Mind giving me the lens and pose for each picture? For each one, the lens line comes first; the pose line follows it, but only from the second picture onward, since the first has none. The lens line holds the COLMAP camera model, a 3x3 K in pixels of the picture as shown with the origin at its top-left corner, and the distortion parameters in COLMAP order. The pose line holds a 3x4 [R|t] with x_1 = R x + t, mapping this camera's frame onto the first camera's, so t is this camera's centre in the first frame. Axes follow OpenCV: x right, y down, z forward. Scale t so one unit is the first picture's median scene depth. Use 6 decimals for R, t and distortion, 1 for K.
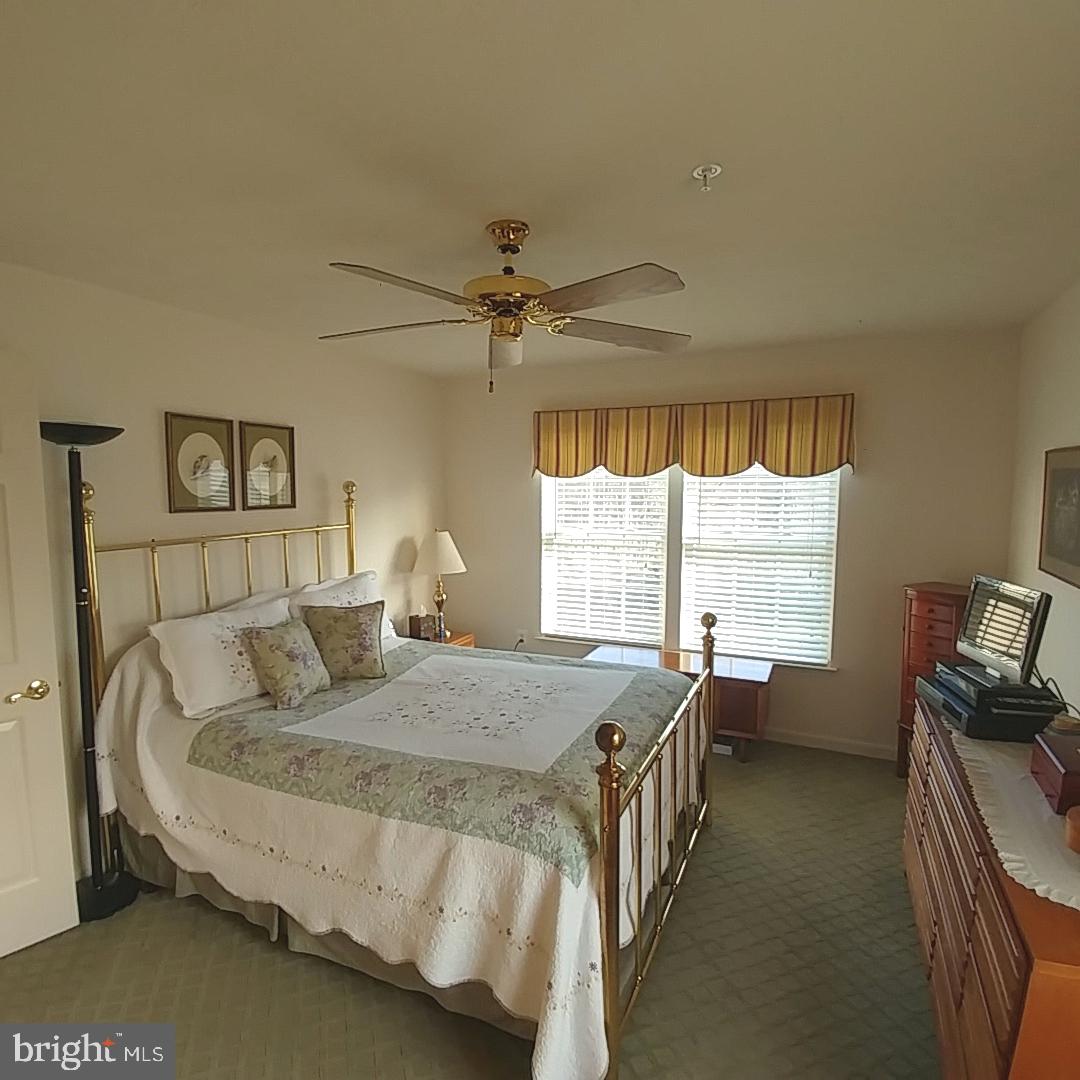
lens RADIAL K [[671.6, 0, 515.2], [0, 671.6, 545.5], [0, 0, 1]] dist [-0.001358, 0.000047]
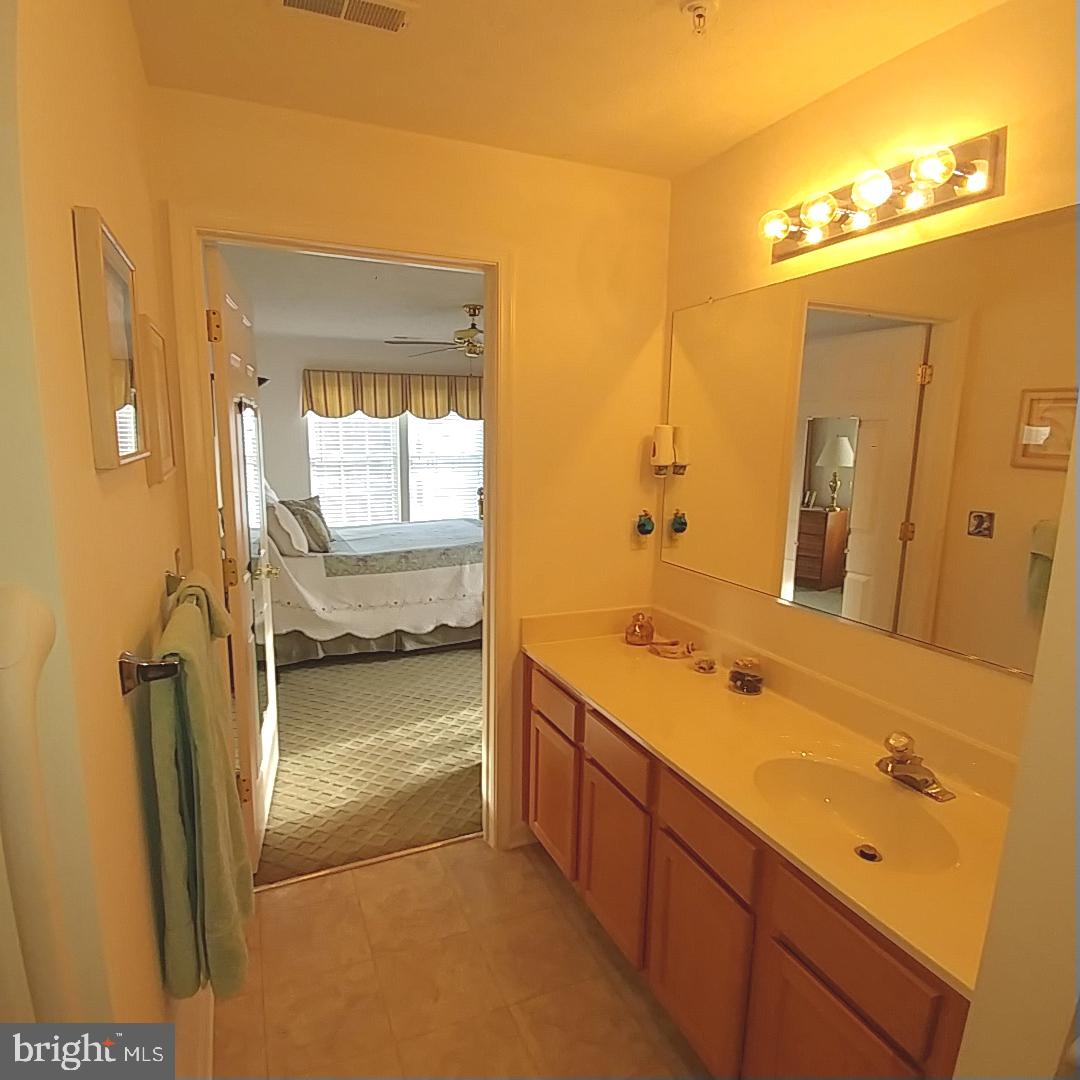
lens RADIAL K [[671.6, 0, 515.2], [0, 671.6, 545.5], [0, 0, 1]] dist [-0.001358, 0.000047]
pose [[0.682087, -0.119184, 0.721493, -0.814059], [0.057784, 0.992328, 0.109295, 0.042267], [-0.728984, -0.032857, 0.683741, -0.334065]]
